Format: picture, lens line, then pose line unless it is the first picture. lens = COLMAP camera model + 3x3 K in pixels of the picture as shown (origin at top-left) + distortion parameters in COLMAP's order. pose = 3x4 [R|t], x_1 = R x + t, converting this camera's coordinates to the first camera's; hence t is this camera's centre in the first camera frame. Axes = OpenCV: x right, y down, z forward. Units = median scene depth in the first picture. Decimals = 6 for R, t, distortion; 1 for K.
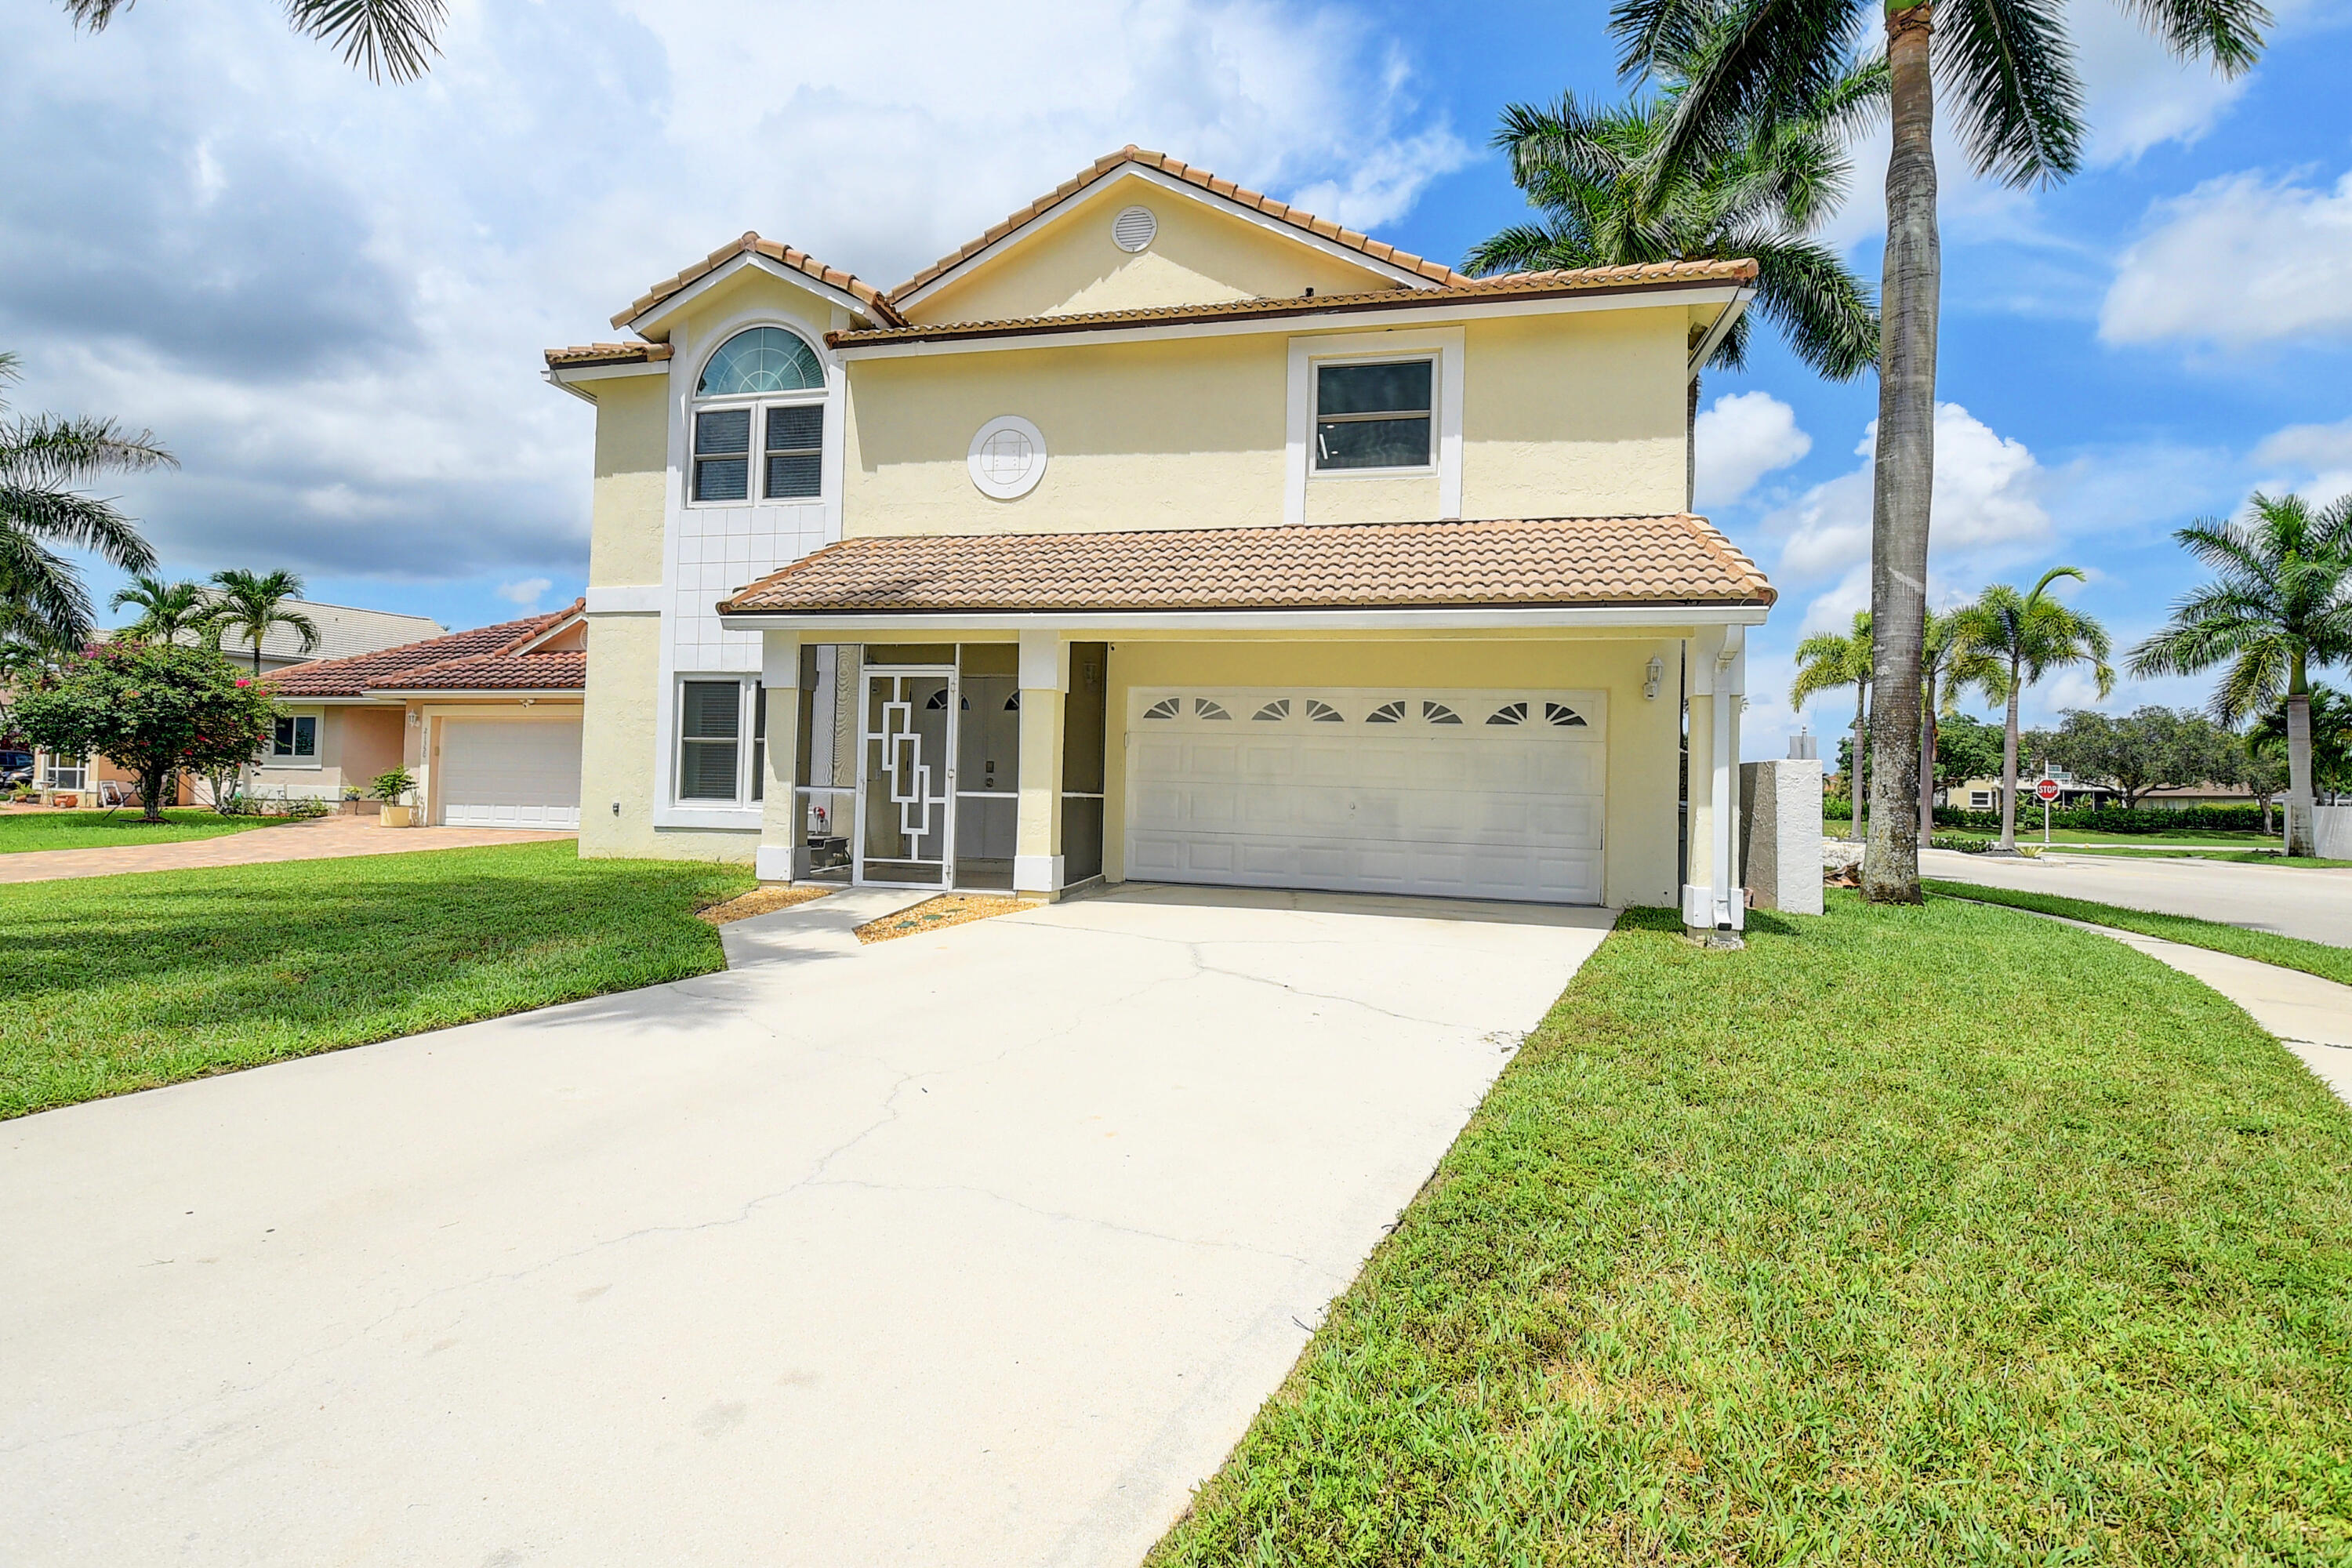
lens RADIAL K [[1032.7, 0, 1175.1], [0, 1032.7, 761.5], [0, 0, 1]] dist [0.002327, -0.026301]
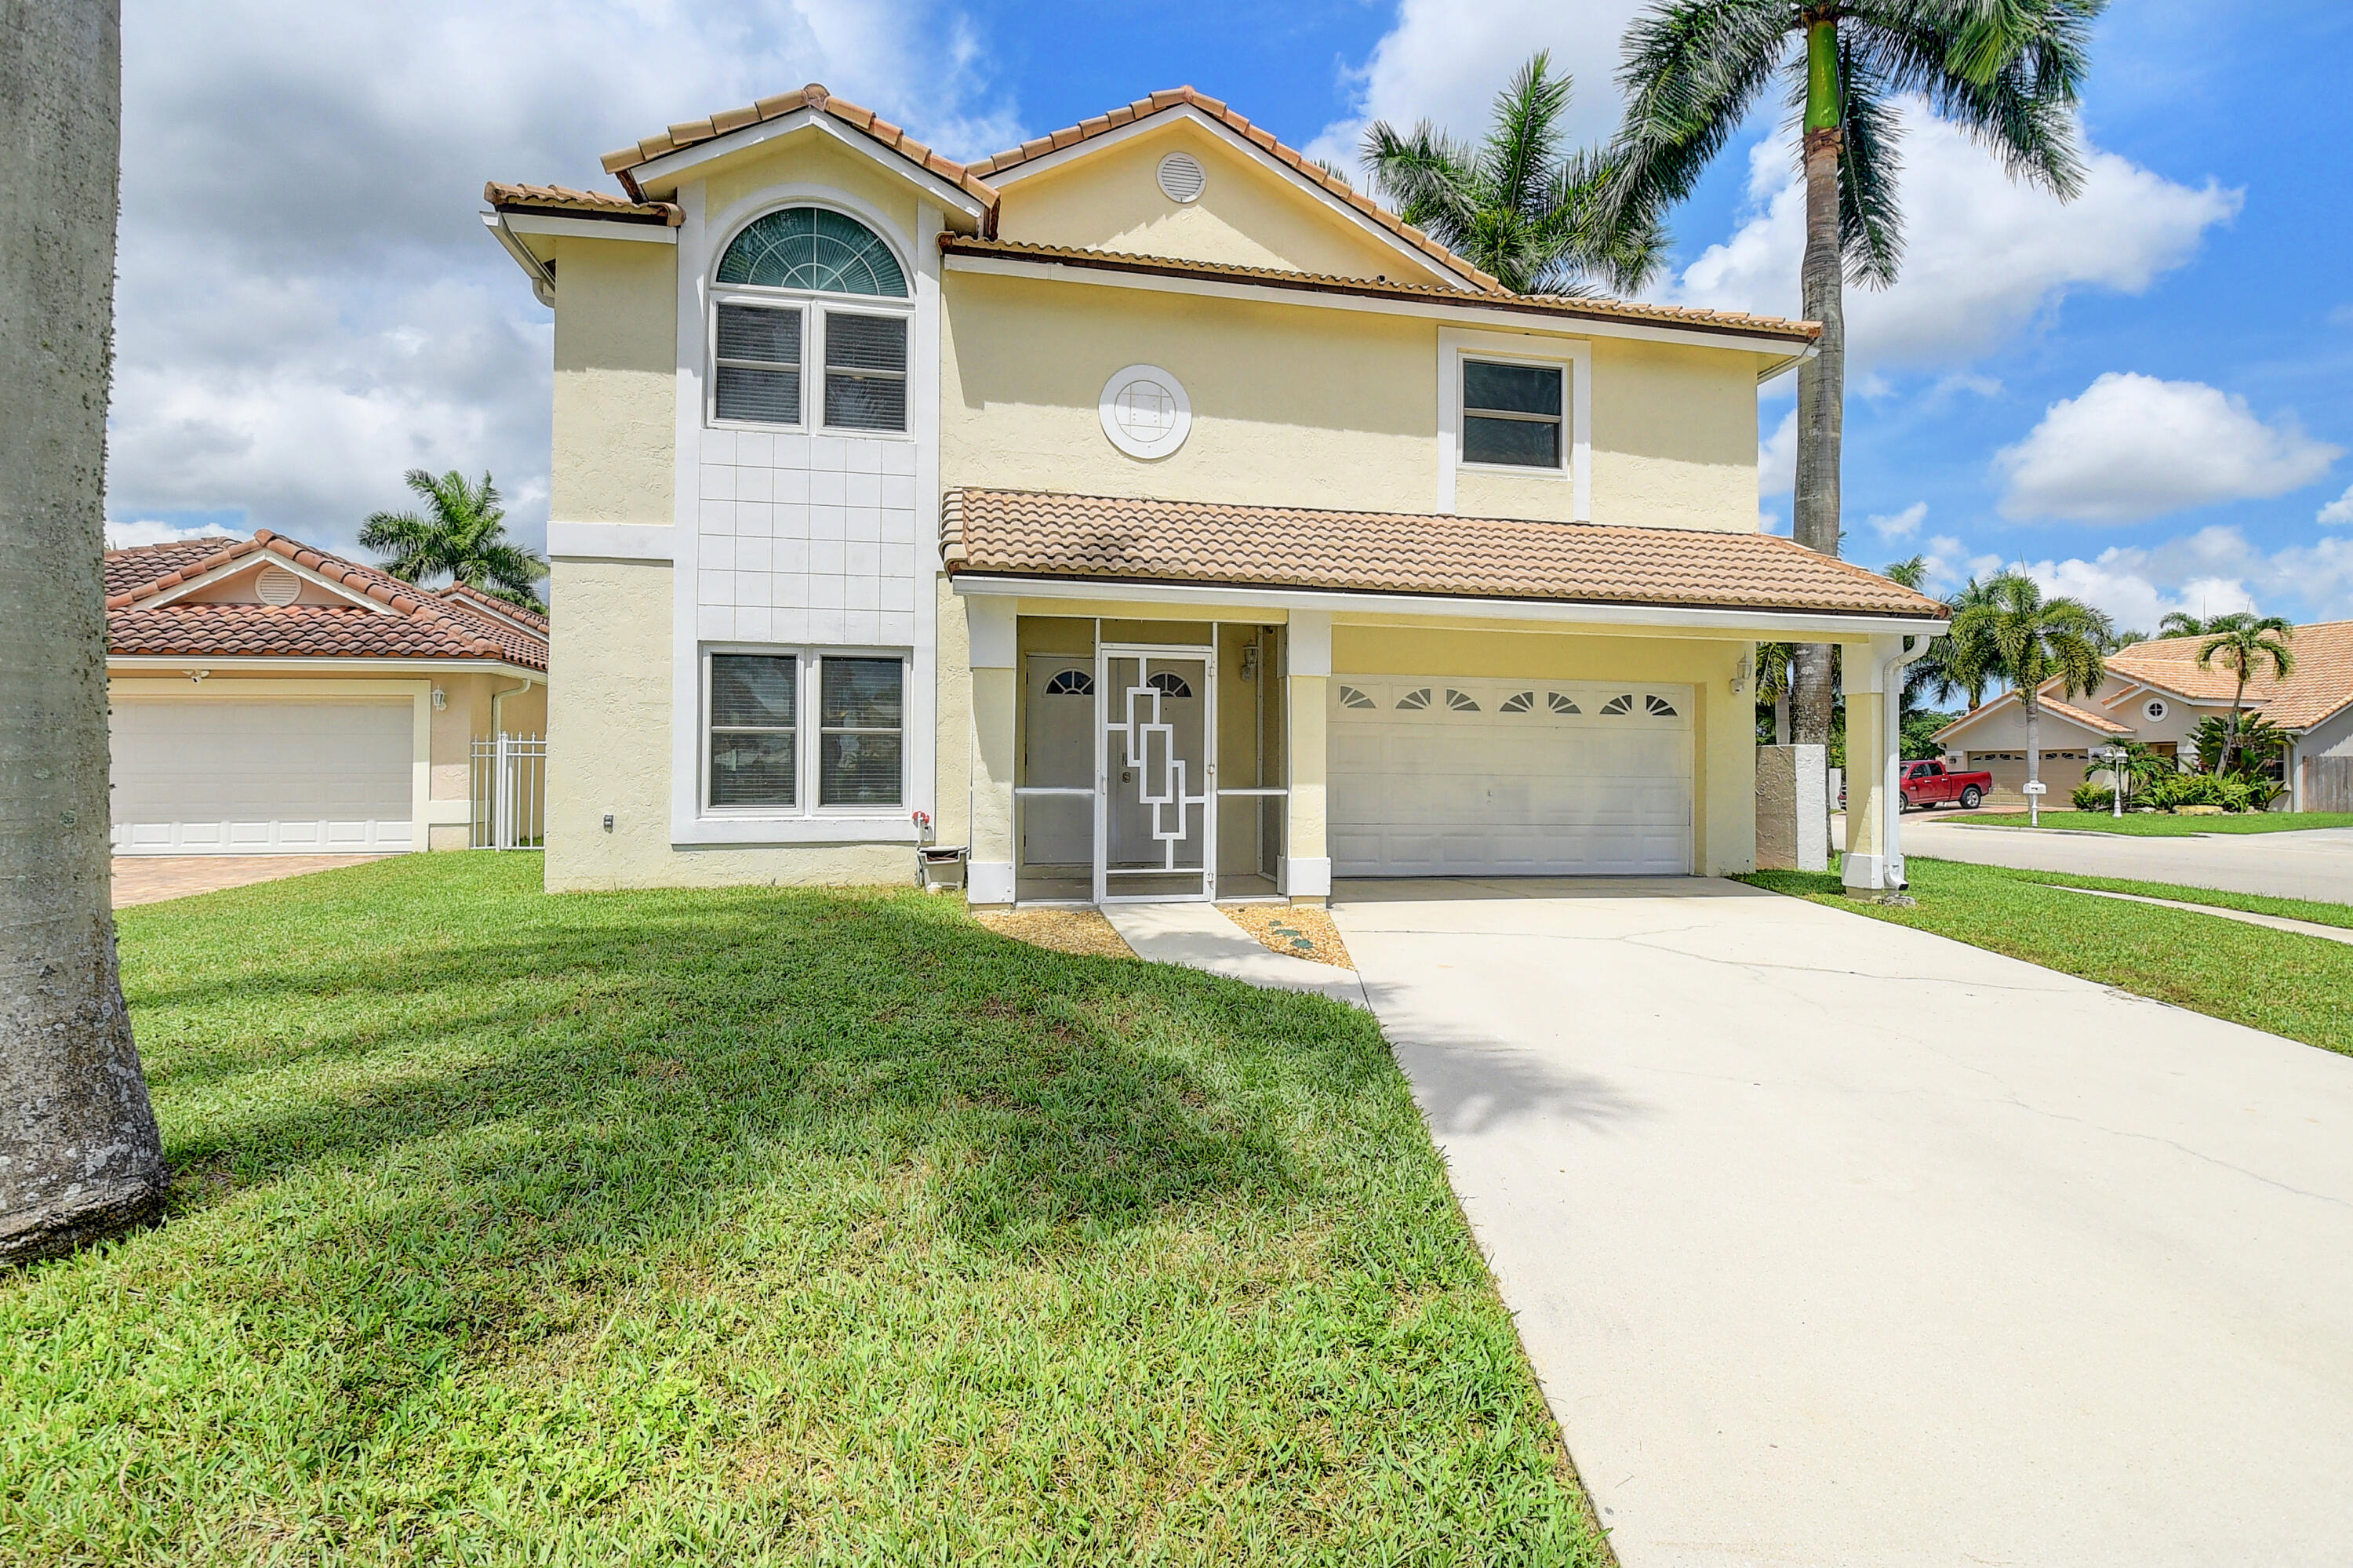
lens RADIAL K [[1033.1, 0, 1175.6], [0, 1033.1, 761.5], [0, 0, 1]] dist [0.002327, -0.026301]
pose [[0.917665, -0.015163, 0.397065, -0.528106], [0.008368, 0.999787, 0.018841, -0.010371], [-0.397267, -0.013967, 0.917597, 0.178682]]
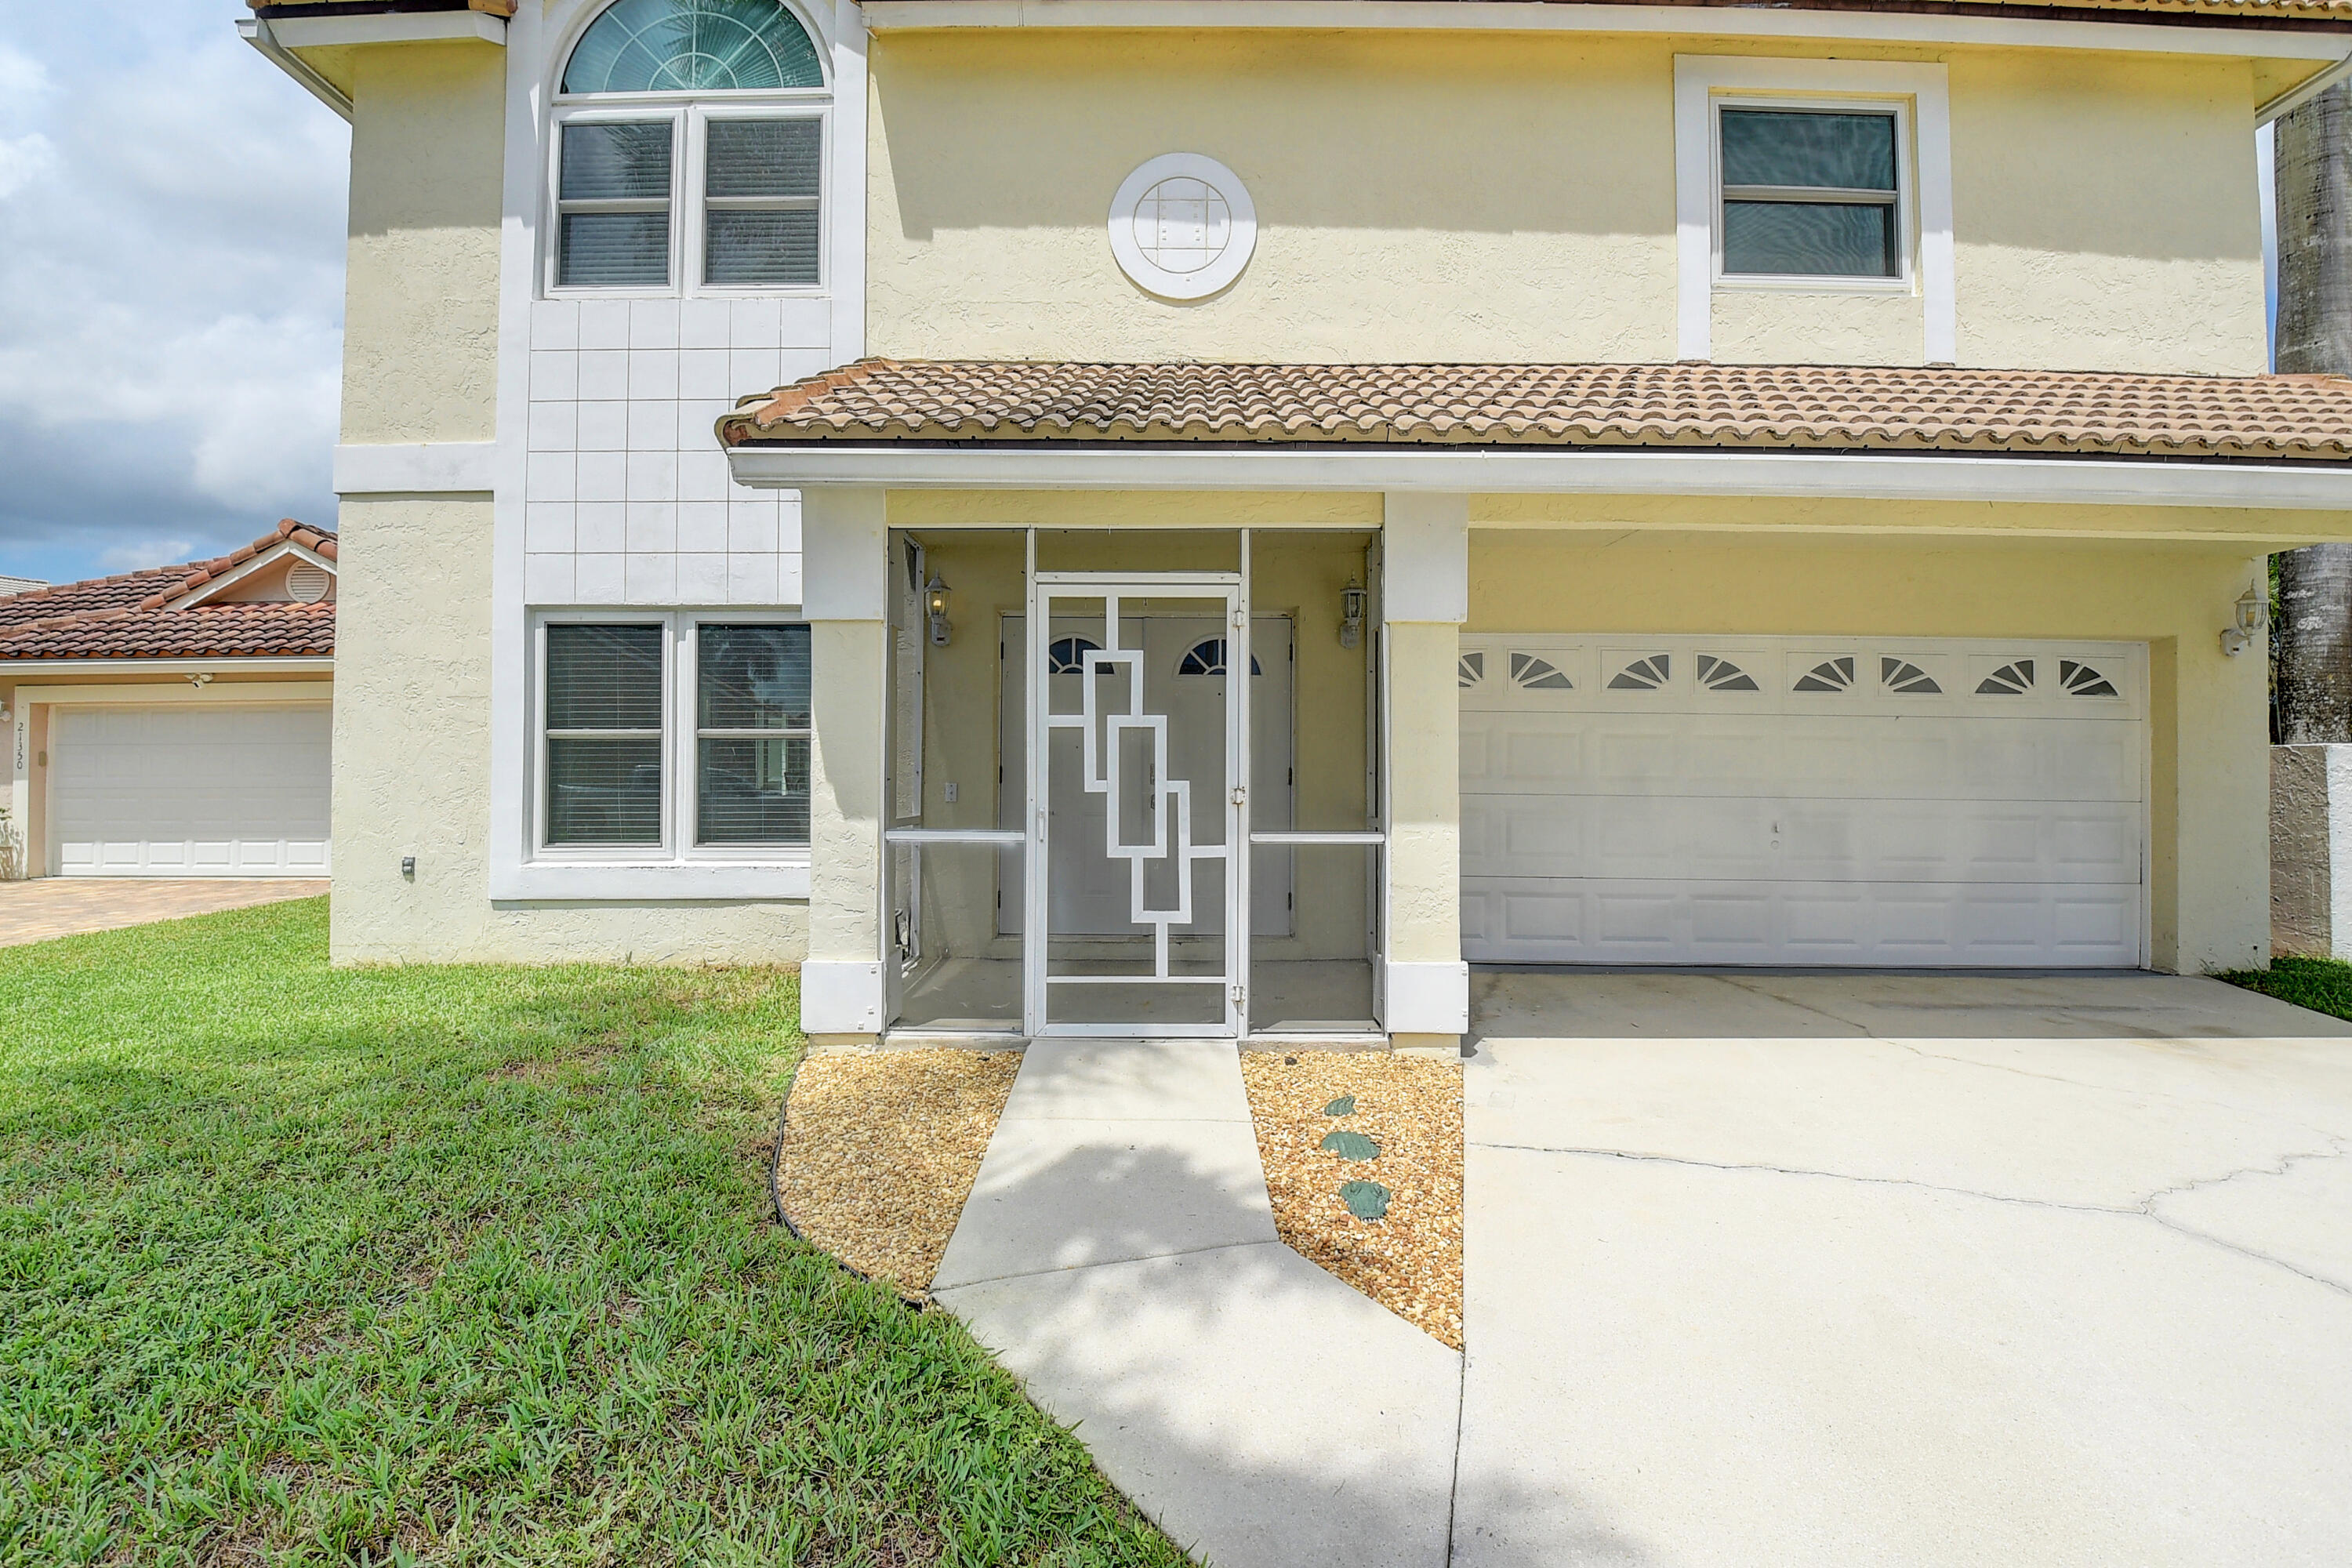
lens RADIAL K [[1061.7, 0, 1170.8], [0, 1061.7, 762.8], [0, 0, 1]] dist [-0.017043, -0.012822]
pose [[0.979297, -0.018416, 0.201590, -0.308805], [0.015818, 0.999770, 0.014491, -0.010442], [-0.201811, -0.011002, 0.979363, 0.459988]]
